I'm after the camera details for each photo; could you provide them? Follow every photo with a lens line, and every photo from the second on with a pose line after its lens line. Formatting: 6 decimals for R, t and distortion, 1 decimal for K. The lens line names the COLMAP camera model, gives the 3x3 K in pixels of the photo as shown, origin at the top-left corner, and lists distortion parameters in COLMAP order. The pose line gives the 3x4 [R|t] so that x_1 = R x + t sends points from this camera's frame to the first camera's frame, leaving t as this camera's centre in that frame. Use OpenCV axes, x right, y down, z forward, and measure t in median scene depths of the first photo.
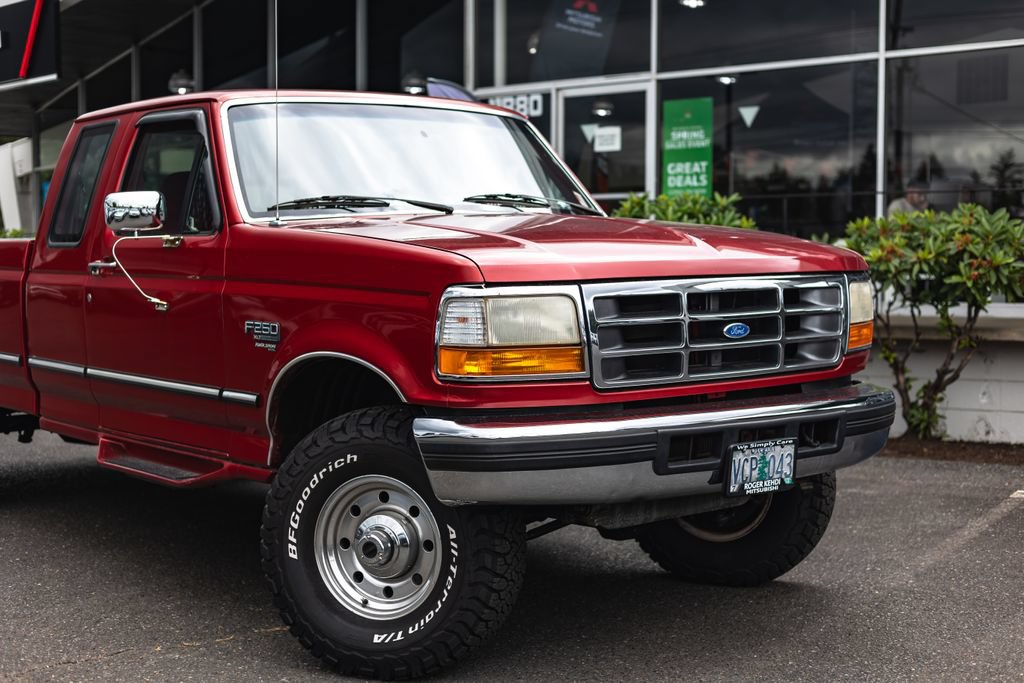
lens RADIAL K [[1488.4, 0, 513.3], [0, 1488.4, 335.6], [0, 0, 1]] dist [0.024136, -0.036122]
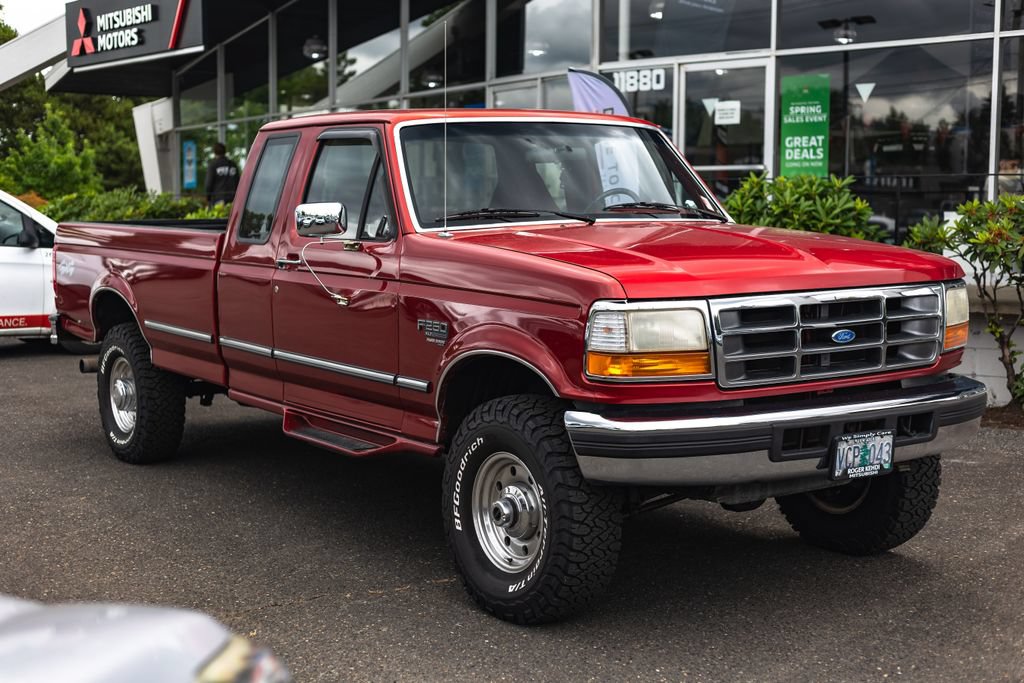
lens RADIAL K [[1490.4, 0, 499.0], [0, 1490.4, 340.3], [0, 0, 1]] dist [0.039469, -0.047315]
pose [[0.996426, 0.011490, -0.083680, -0.018164], [-0.007943, 0.999061, 0.042602, -0.044233], [0.084091, -0.041785, 0.995582, -0.164974]]
